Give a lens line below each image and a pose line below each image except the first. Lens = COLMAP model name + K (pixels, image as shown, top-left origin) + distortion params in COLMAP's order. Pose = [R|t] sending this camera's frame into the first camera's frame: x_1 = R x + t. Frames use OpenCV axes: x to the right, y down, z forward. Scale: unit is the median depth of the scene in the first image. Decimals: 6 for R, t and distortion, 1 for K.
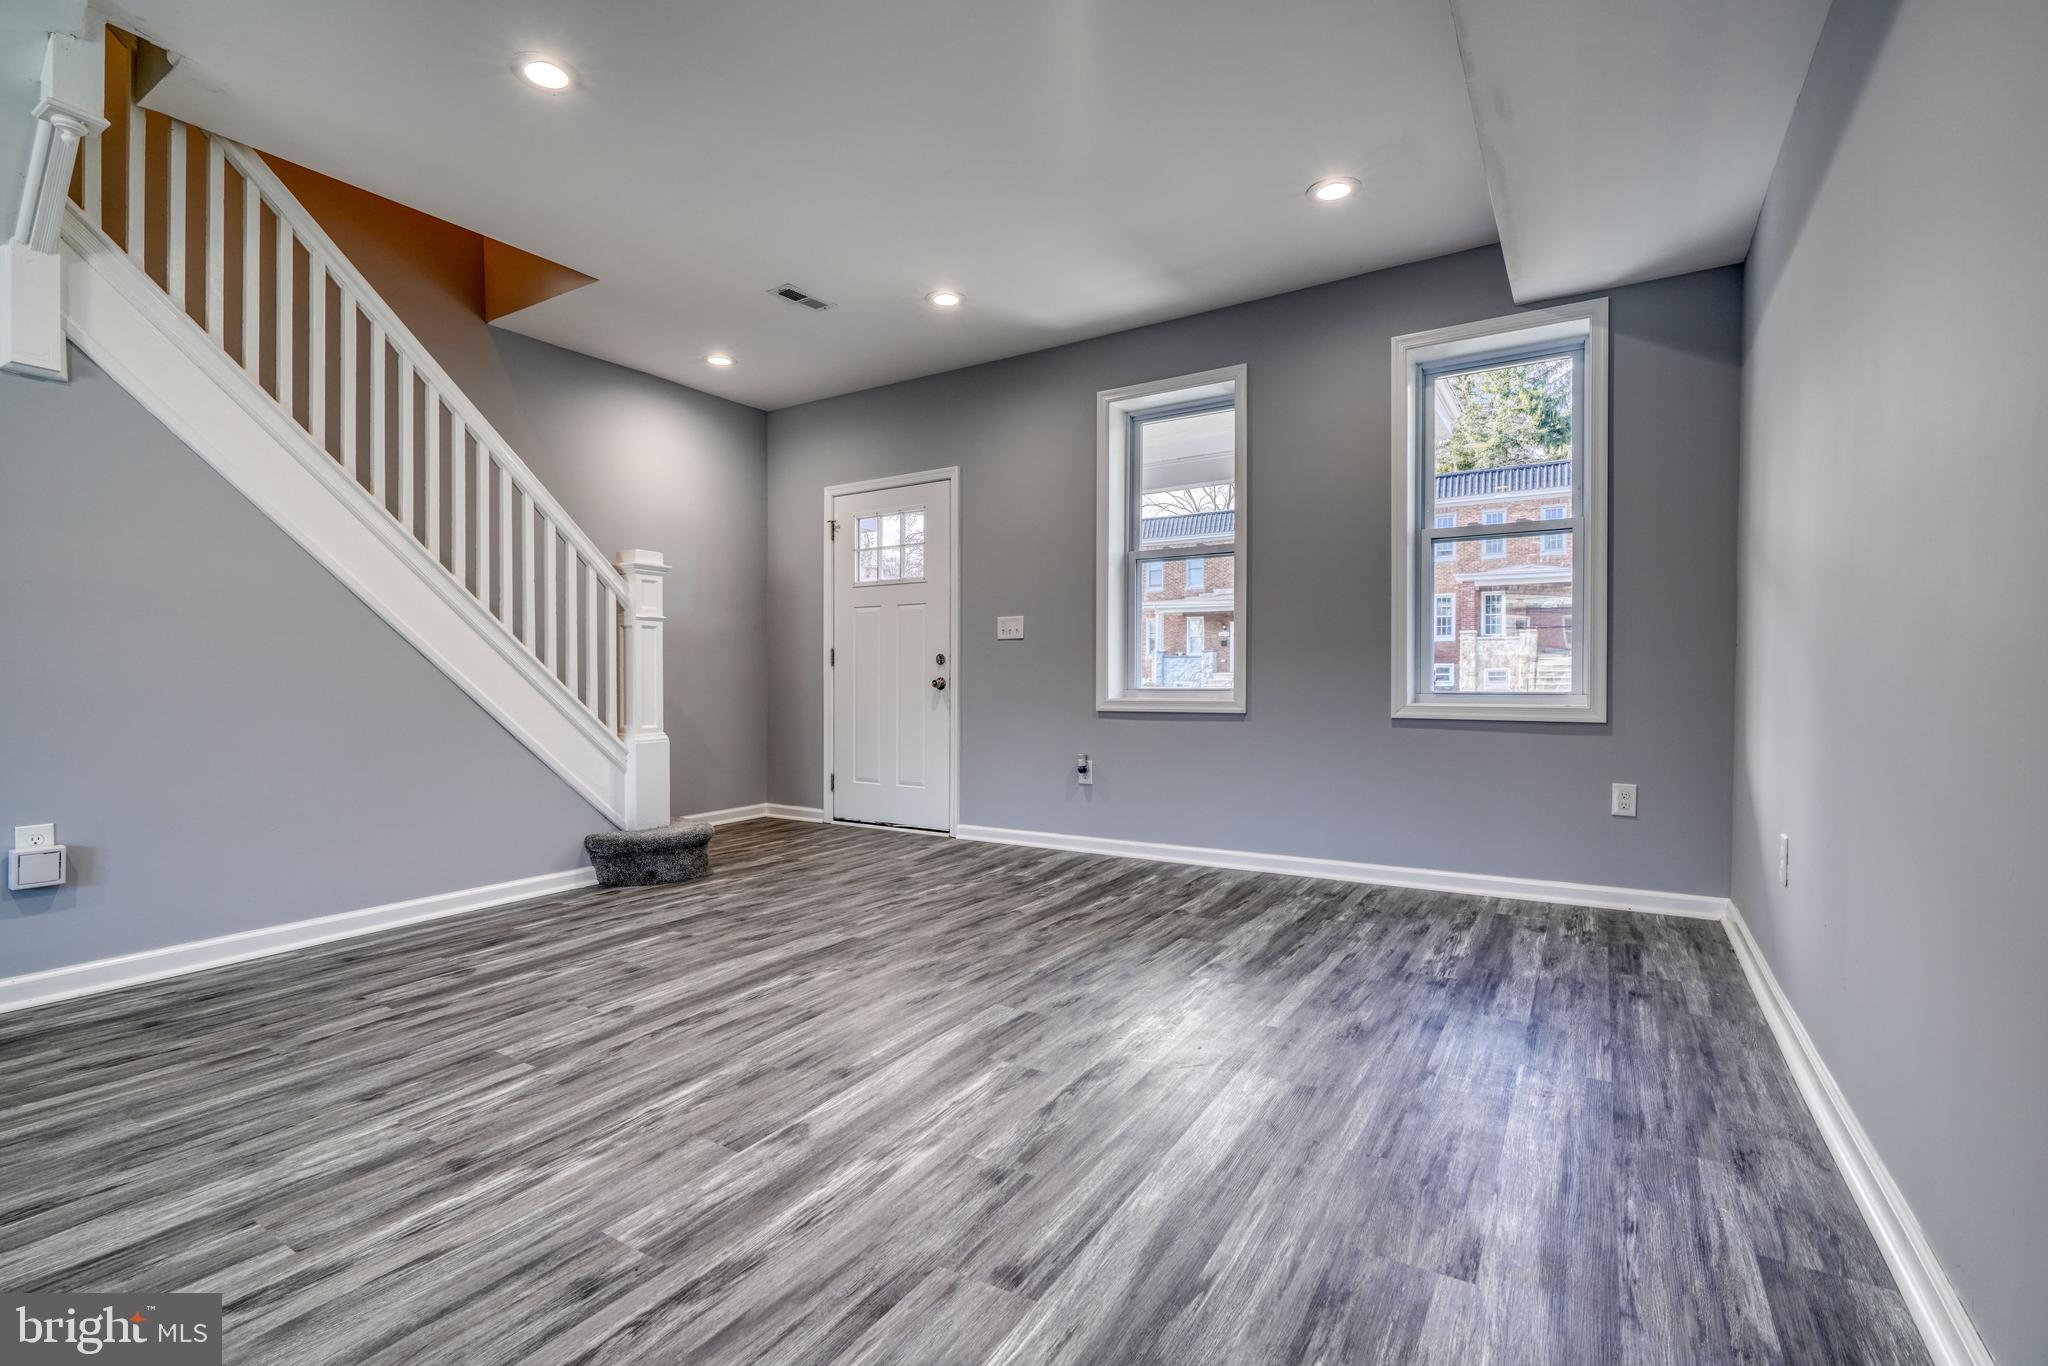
lens RADIAL K [[931.3, 0, 1007.0], [0, 931.3, 694.4], [0, 0, 1]] dist [-0.010210, 0.005916]
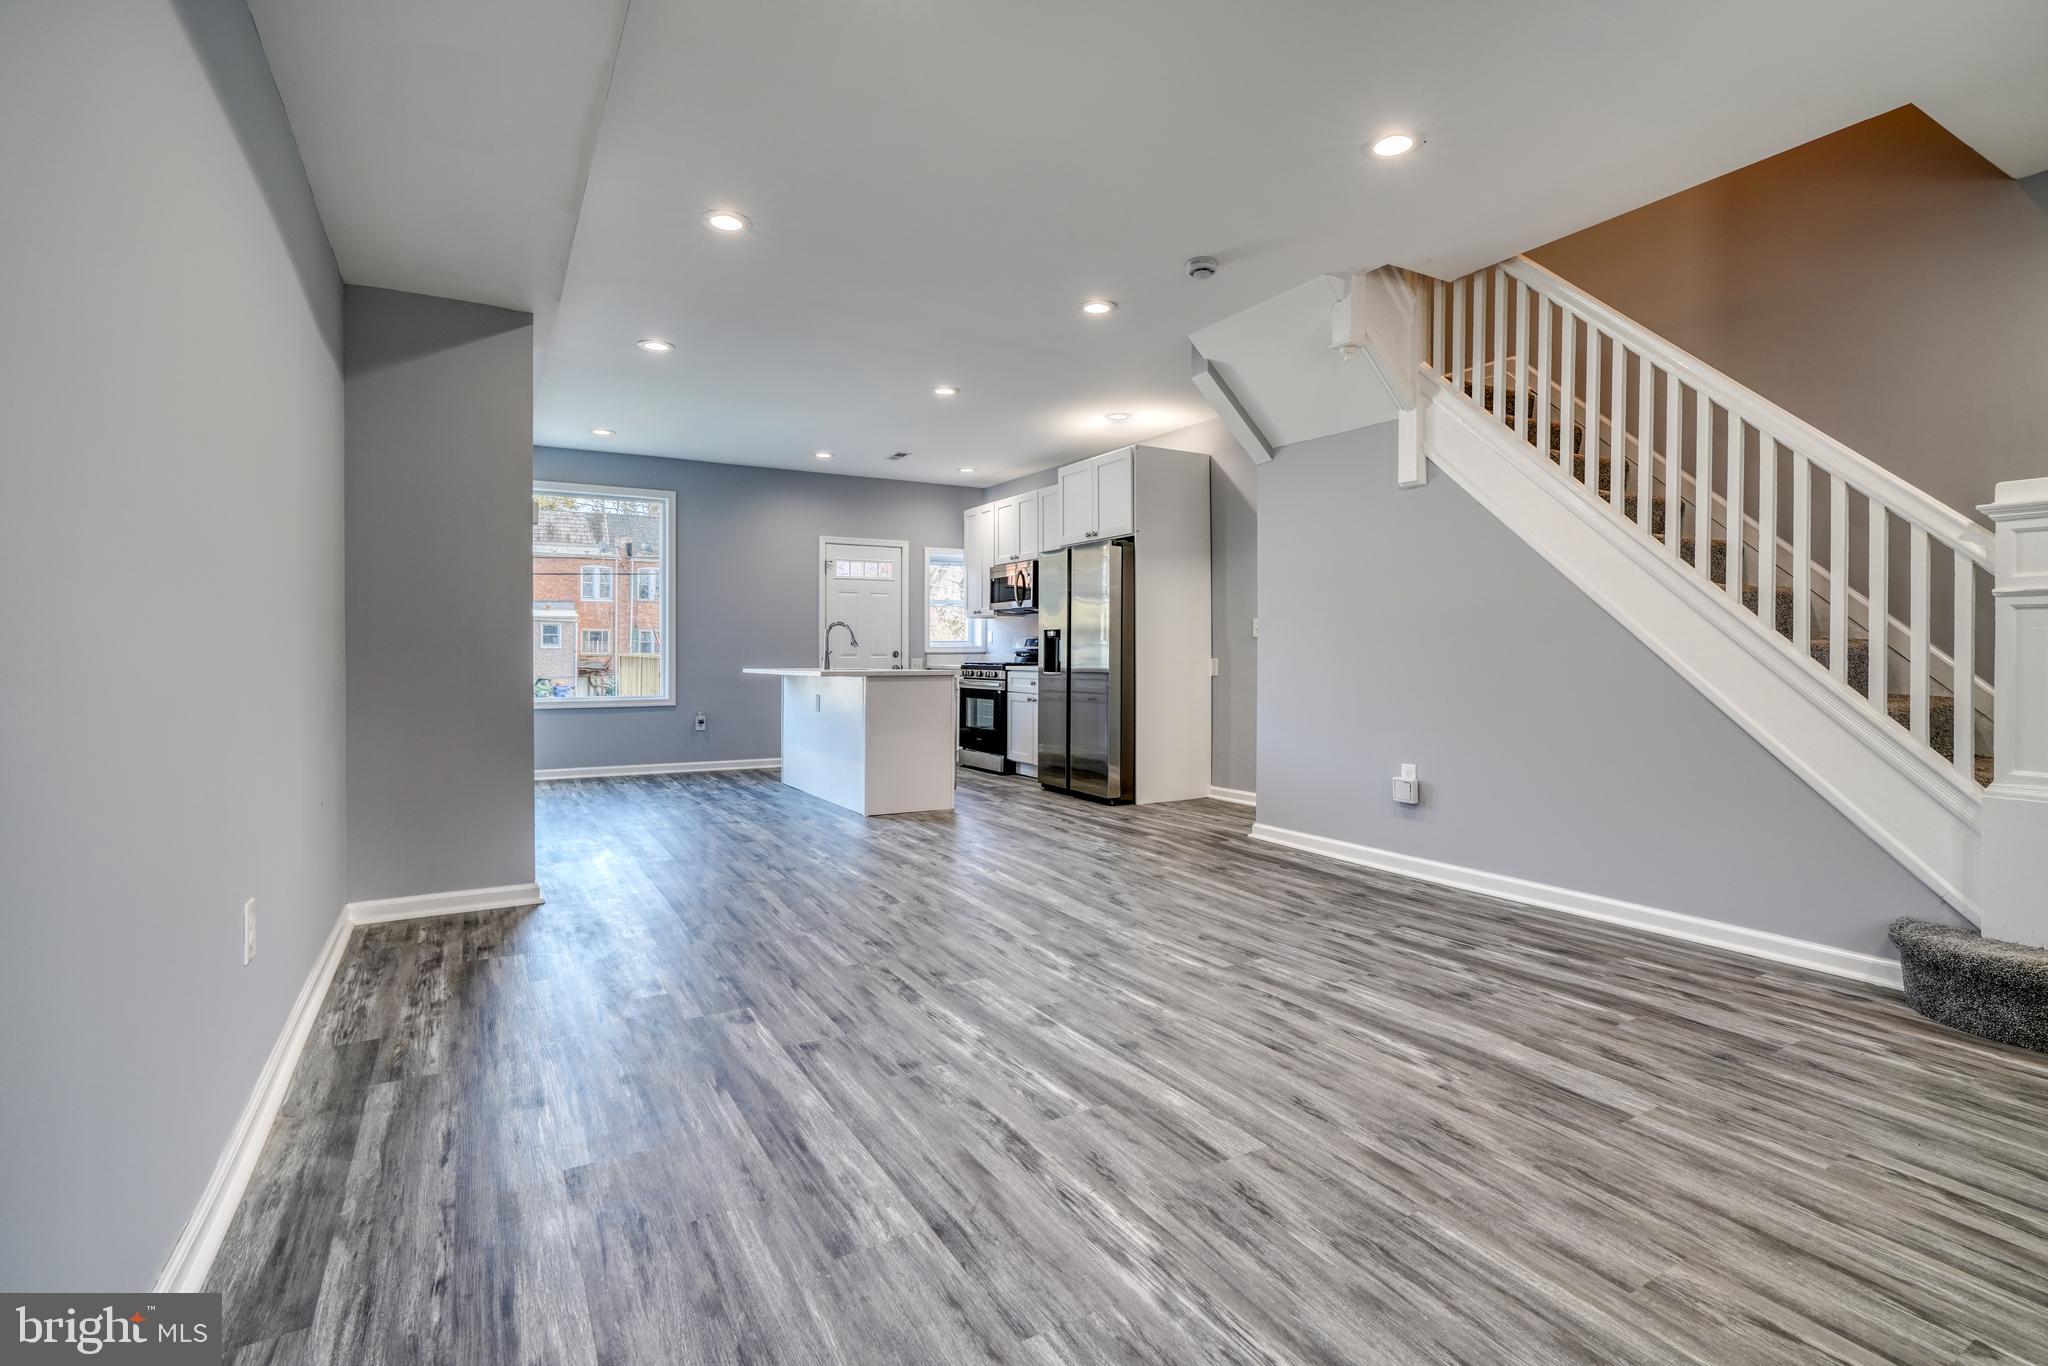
lens RADIAL K [[931.3, 0, 1003.4], [0, 931.3, 665.4], [0, 0, 1]] dist [-0.010210, 0.005916]
pose [[-0.464418, 0.014077, -0.885504, 0.675985], [-0.017875, 0.999521, 0.025264, -0.057807], [0.885436, 0.027562, -0.463944, 1.058697]]
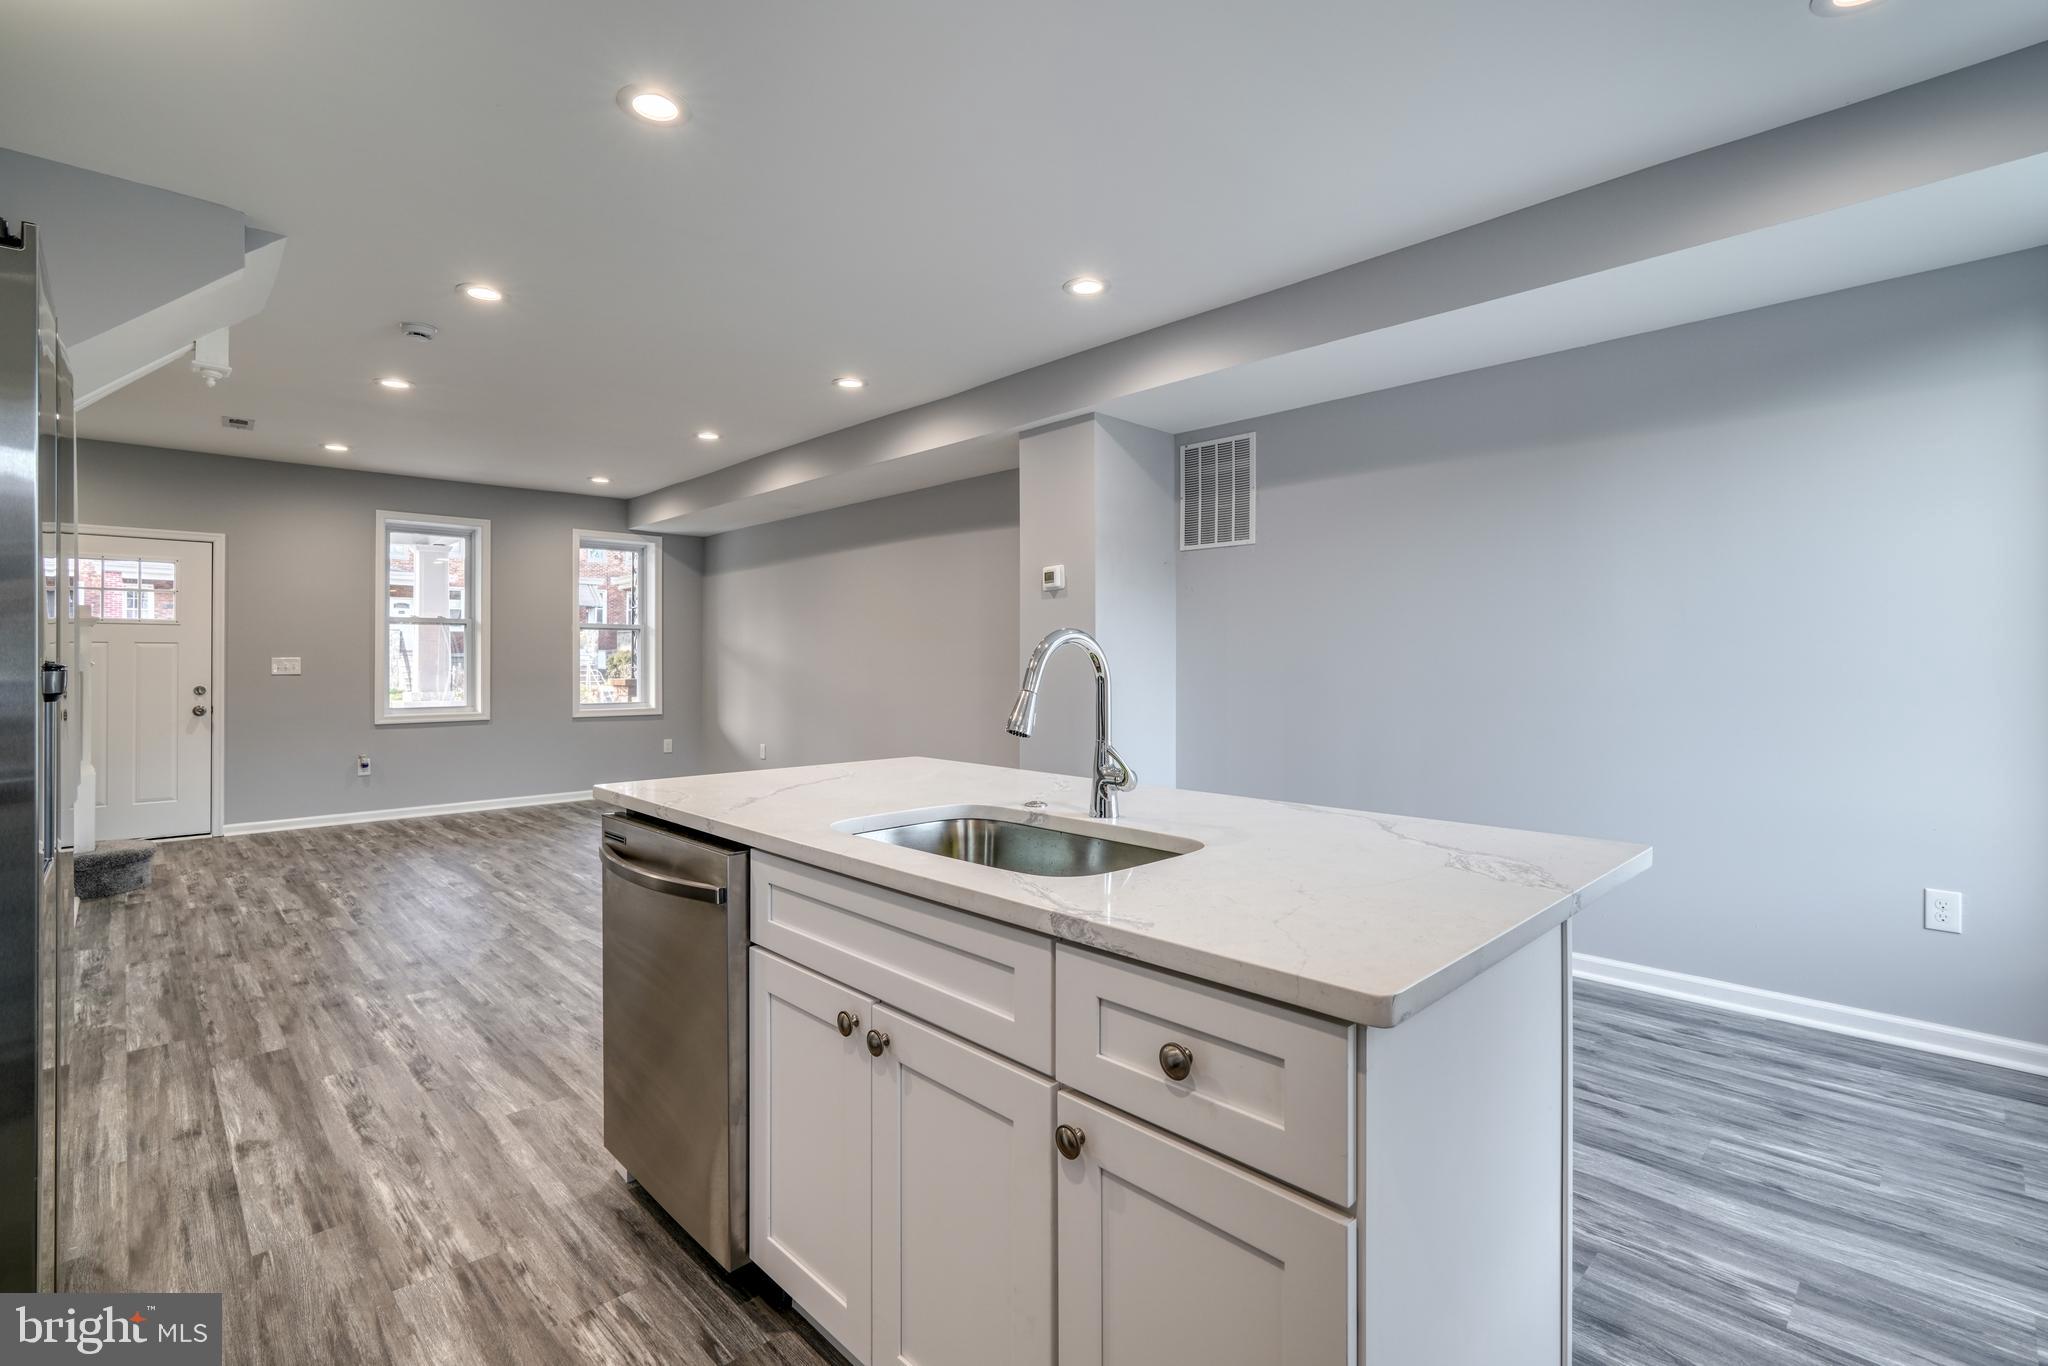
lens RADIAL K [[931.3, 0, 1022.5], [0, 931.3, 655.4], [0, 0, 1]] dist [-0.010210, 0.005916]
pose [[0.224024, 0.012555, 0.974503, -1.892809], [0.020354, 0.999639, -0.017558, -0.076066], [-0.974371, 0.023769, 0.223688, -0.565149]]
